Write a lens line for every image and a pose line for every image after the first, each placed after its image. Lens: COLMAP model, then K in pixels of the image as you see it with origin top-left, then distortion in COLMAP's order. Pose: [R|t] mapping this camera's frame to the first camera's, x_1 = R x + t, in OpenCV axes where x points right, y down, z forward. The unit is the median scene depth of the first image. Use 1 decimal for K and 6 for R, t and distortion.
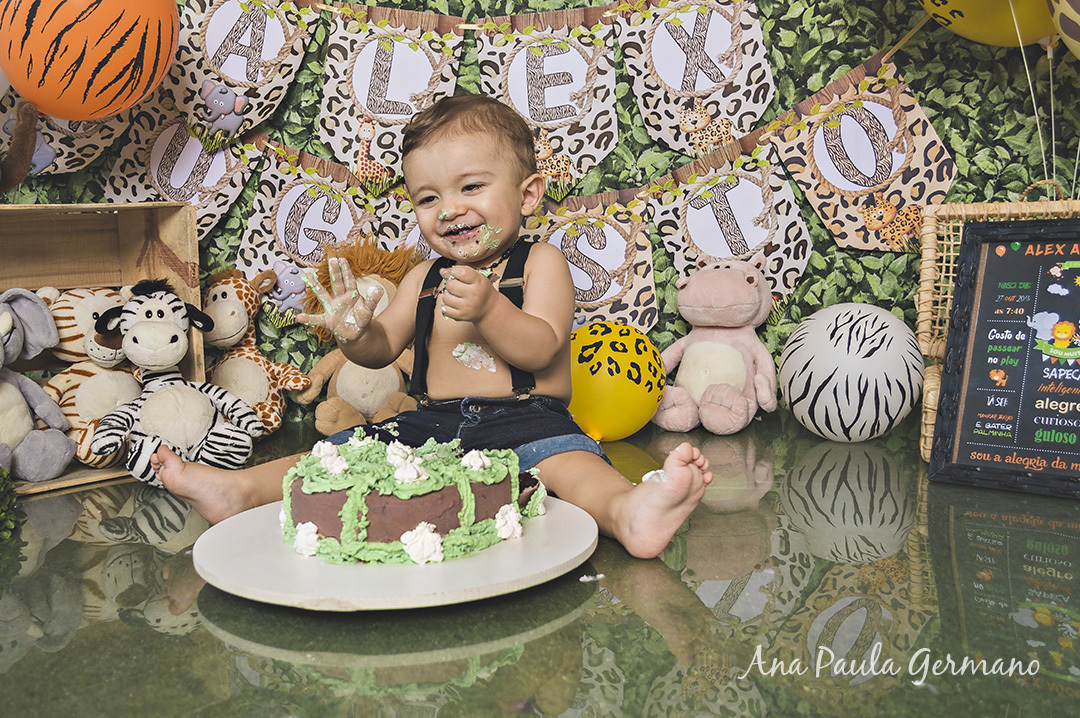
lens RADIAL K [[1057.2, 0, 461.7], [0, 1057.2, 410.5], [0, 0, 1]] dist [0.023525, -0.032838]
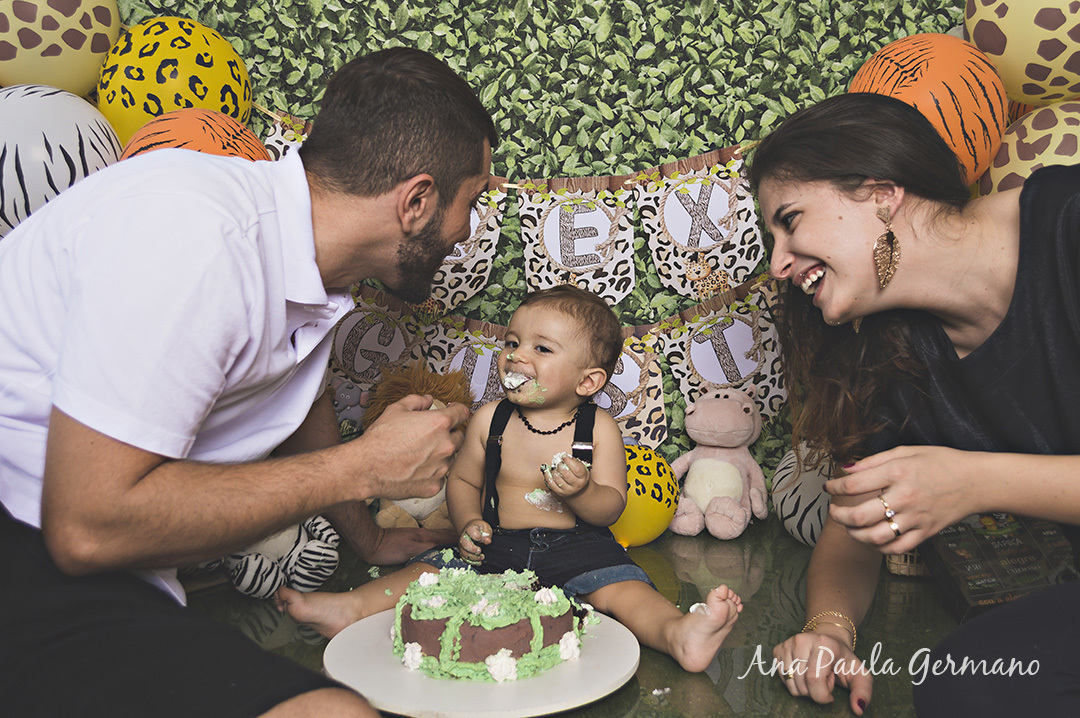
lens RADIAL K [[1106.3, 0, 537.8], [0, 1106.3, 361.1], [0, 0, 1]] dist [0.059932, -0.068331]
pose [[0.990821, 0.019315, 0.133793, -0.124855], [-0.011413, 0.998158, -0.059581, -0.095174], [-0.134697, 0.057507, 0.989217, -0.206517]]
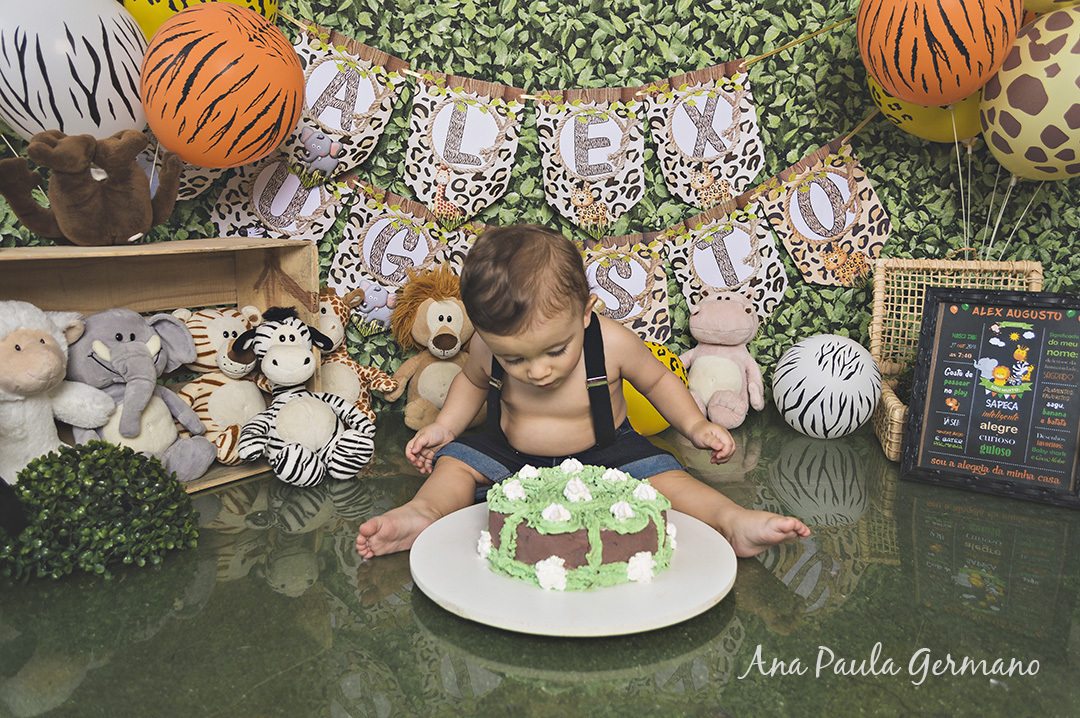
lens RADIAL K [[864.4, 0, 538.9], [0, 864.4, 364.7], [0, 0, 1]] dist [0.038207, -0.018069]
pose [[0.985938, 0.006633, 0.166979, -0.148537], [-0.011199, 0.999588, 0.026421, -0.076969], [-0.166735, -0.027919, 0.985606, -0.007018]]
